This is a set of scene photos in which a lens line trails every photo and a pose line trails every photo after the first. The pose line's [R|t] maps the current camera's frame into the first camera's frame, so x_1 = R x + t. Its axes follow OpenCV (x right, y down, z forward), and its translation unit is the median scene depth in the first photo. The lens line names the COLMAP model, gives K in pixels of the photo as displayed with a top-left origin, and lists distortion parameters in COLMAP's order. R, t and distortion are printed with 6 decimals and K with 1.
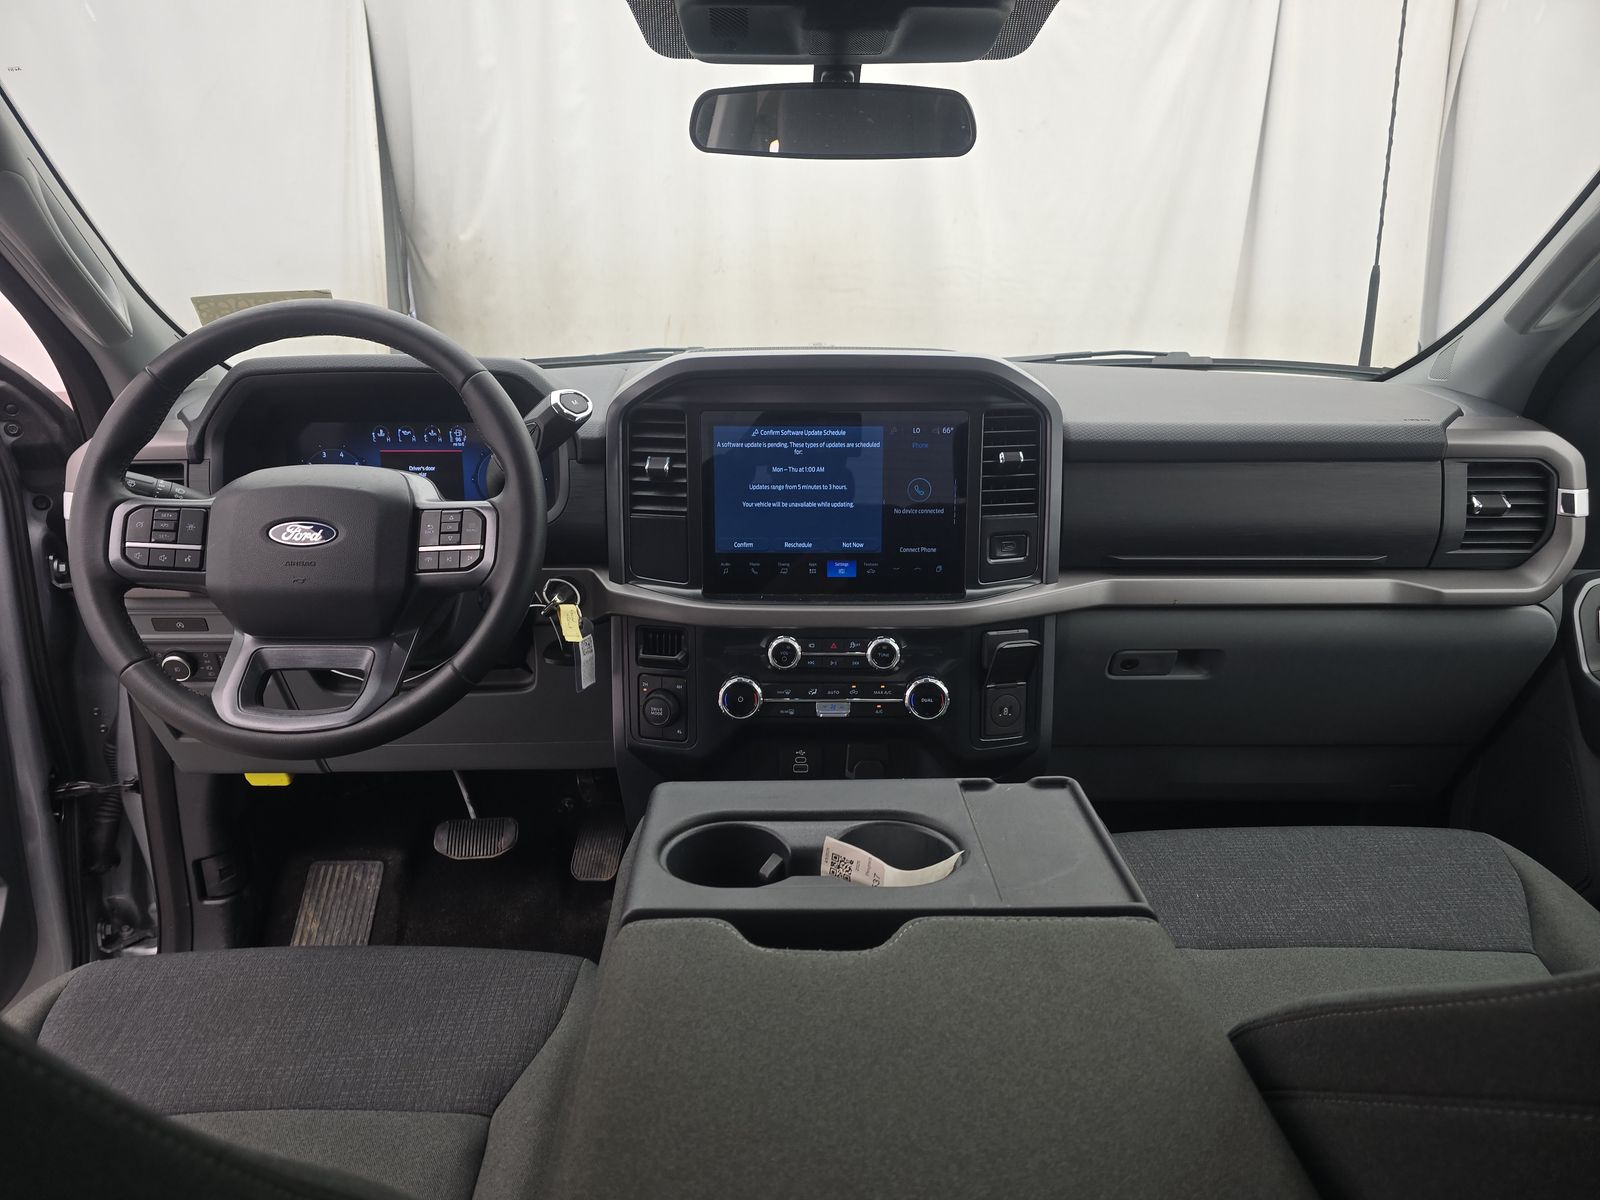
lens RADIAL K [[1070.5, 0, 800.0], [0, 1070.5, 600.0], [0, 0, 1]] dist [0.067684, -0.048602]
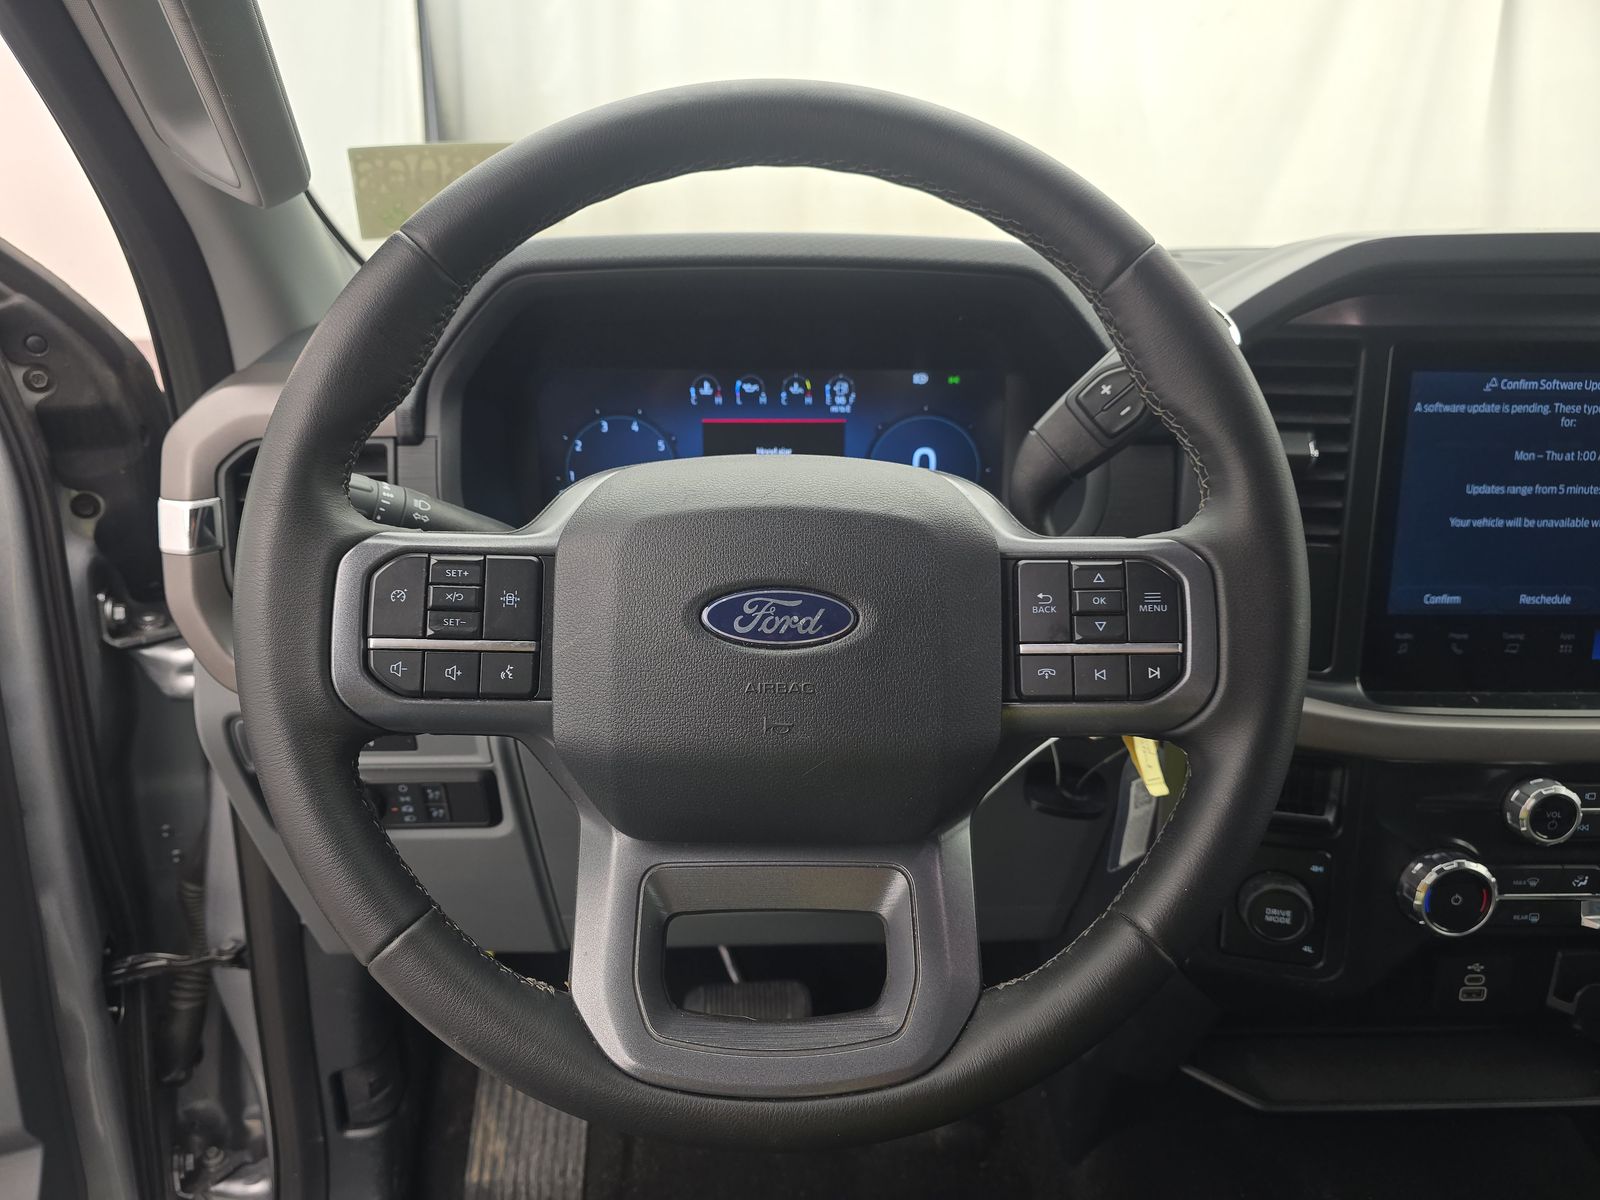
lens RADIAL K [[1065.6, 0, 790.0], [0, 1065.6, 598.5], [0, 0, 1]] dist [0.061502, -0.054431]
pose [[0.999722, 0.000429, 0.023560, -0.384802], [-0.001198, 0.999467, 0.032634, -0.068766], [-0.023533, -0.032653, 0.999190, 0.476829]]
